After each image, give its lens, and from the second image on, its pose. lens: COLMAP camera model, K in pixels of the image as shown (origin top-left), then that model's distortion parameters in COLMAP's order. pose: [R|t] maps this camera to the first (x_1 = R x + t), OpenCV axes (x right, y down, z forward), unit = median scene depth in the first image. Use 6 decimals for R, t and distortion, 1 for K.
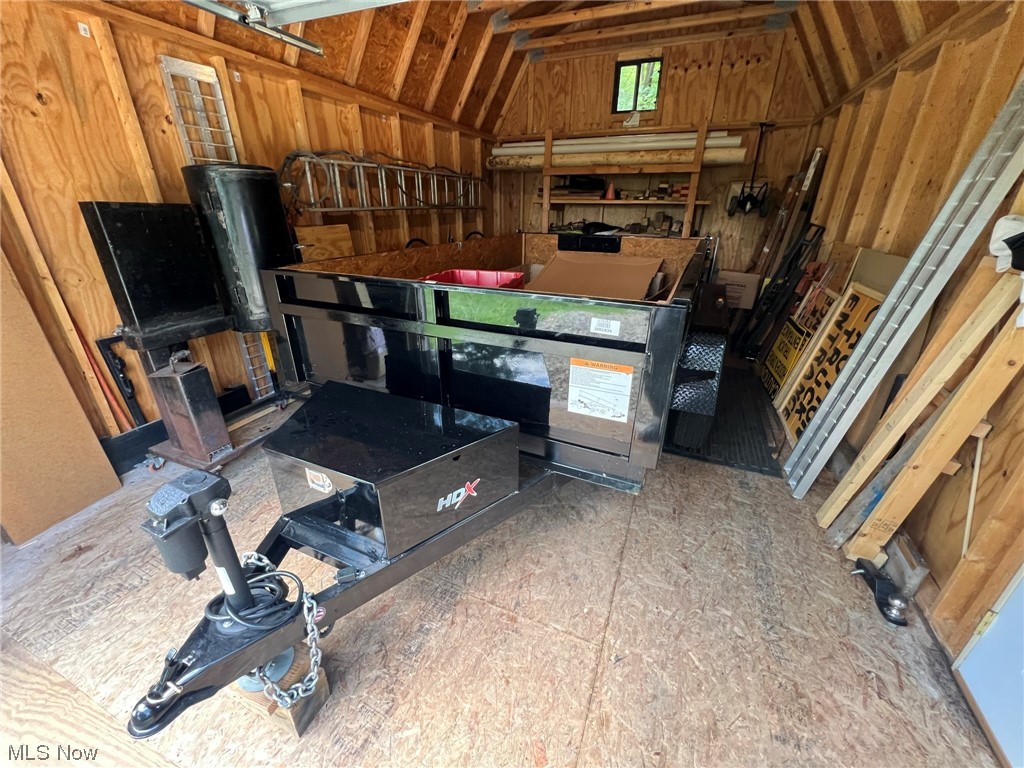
lens RADIAL K [[409.5, 0, 508.9], [0, 409.5, 383.1], [0, 0, 1]] dist [-0.001013, 0.000010]
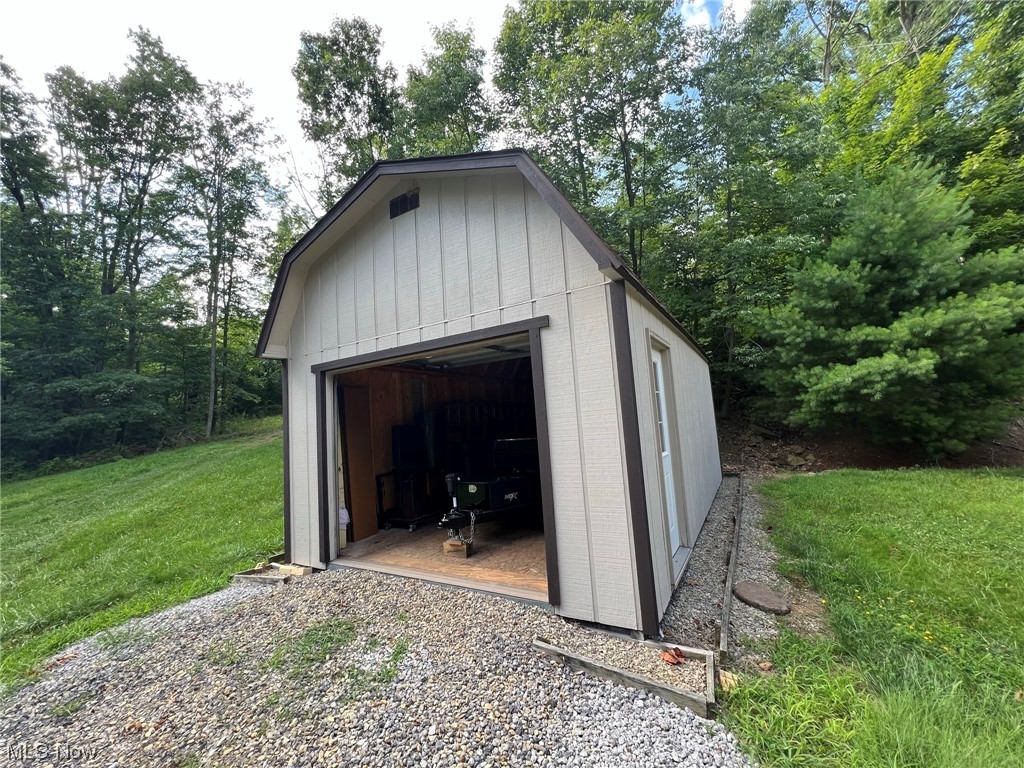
lens RADIAL K [[409.5, 0, 508.9], [0, 409.5, 383.1], [0, 0, 1]] dist [-0.001013, 0.000010]
pose [[0.988403, -0.082431, -0.127534, 0.221271], [0.010593, 0.875227, -0.483597, 0.659338], [0.151485, 0.476637, 0.865950, -1.429871]]
